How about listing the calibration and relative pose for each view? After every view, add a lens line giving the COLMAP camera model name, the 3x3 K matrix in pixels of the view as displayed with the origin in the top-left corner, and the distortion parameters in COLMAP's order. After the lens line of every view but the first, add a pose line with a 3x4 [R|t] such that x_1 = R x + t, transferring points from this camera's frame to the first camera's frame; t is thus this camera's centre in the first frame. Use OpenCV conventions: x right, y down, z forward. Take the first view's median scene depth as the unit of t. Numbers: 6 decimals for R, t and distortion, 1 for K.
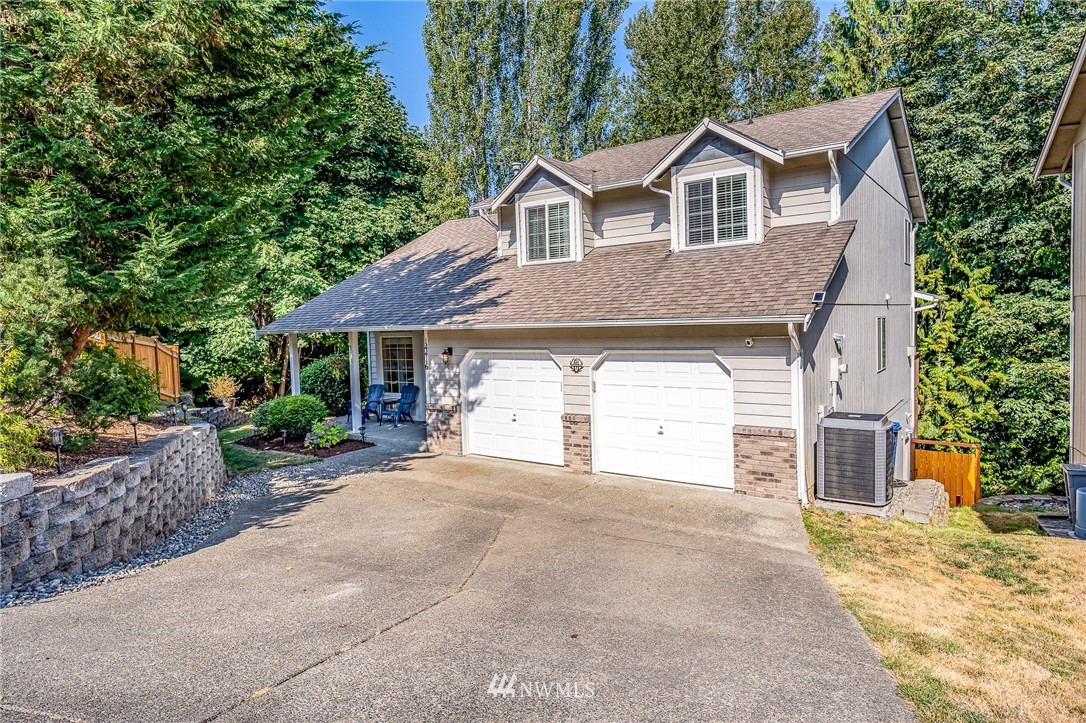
lens RADIAL K [[667.0, 0, 543.0], [0, 667.0, 361.5], [0, 0, 1]] dist [-0.002332, 0.000205]
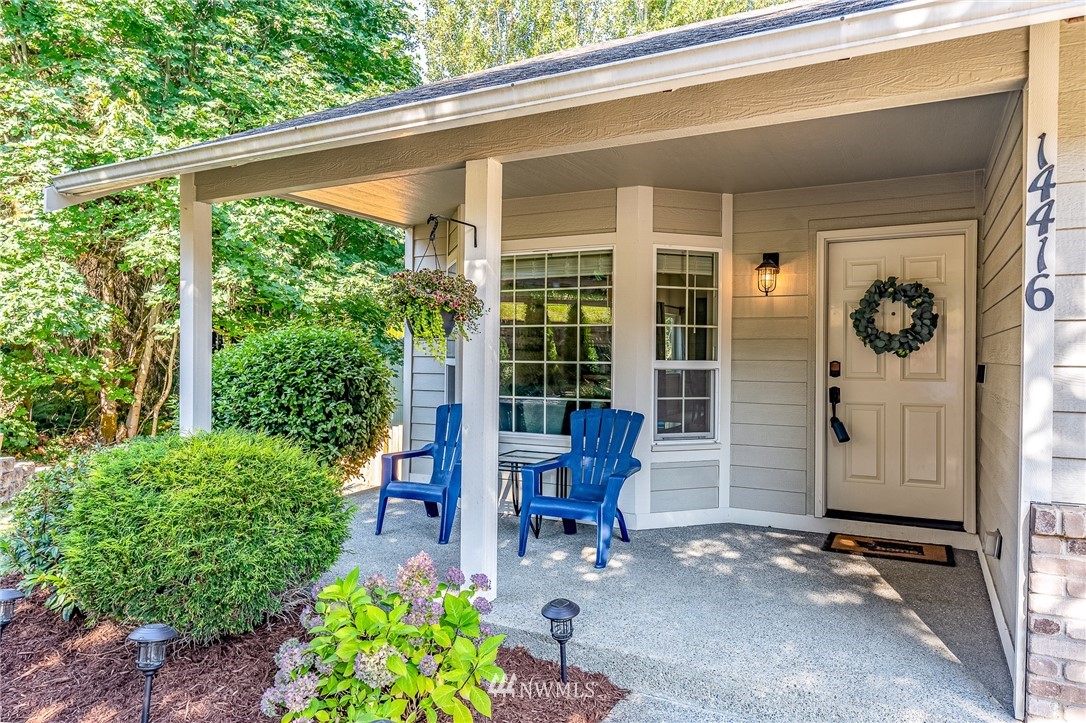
lens RADIAL K [[715.3, 0, 543.0], [0, 715.3, 361.5], [0, 0, 1]] dist [-0.009215, -0.002985]
pose [[0.988447, 0.037758, 0.146790, -0.342418], [-0.030163, 0.998106, -0.053623, 0.040640], [-0.148536, 0.048576, 0.987713, 0.860028]]
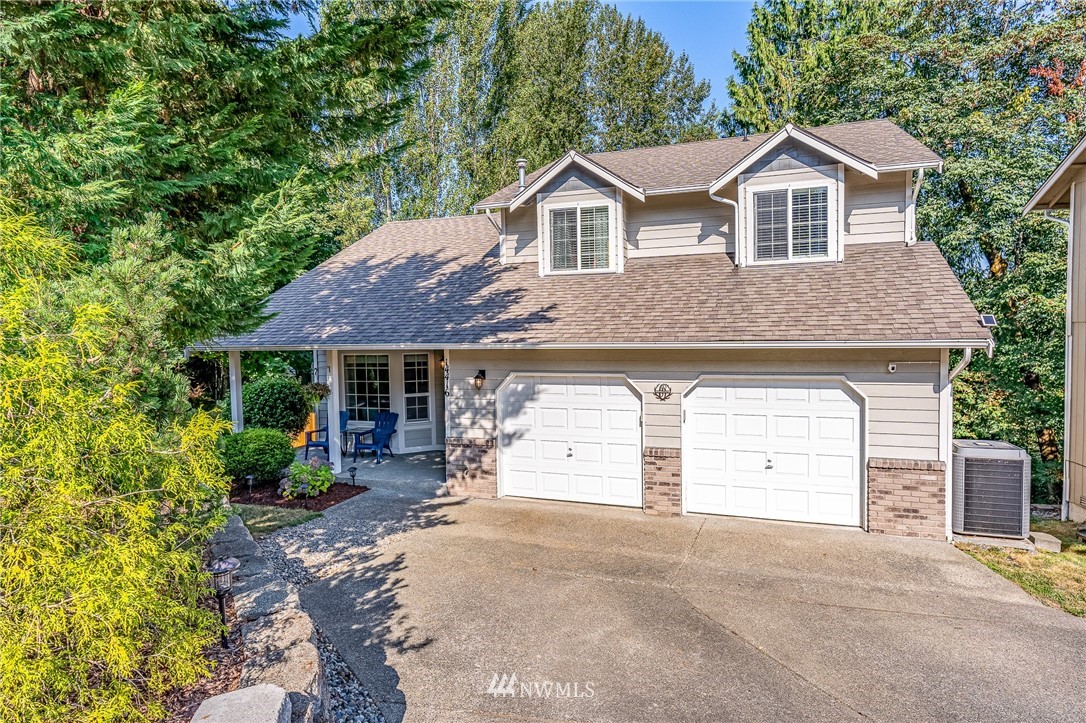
lens RADIAL K [[639.2, 0, 543.0], [0, 639.2, 361.5], [0, 0, 1]] dist [-0.008881, 0.000723]
pose [[0.962263, -0.001454, 0.272117, -0.285661], [0.005499, 0.999885, -0.014103, -0.020091], [-0.272065, 0.015067, 0.962161, 0.209231]]
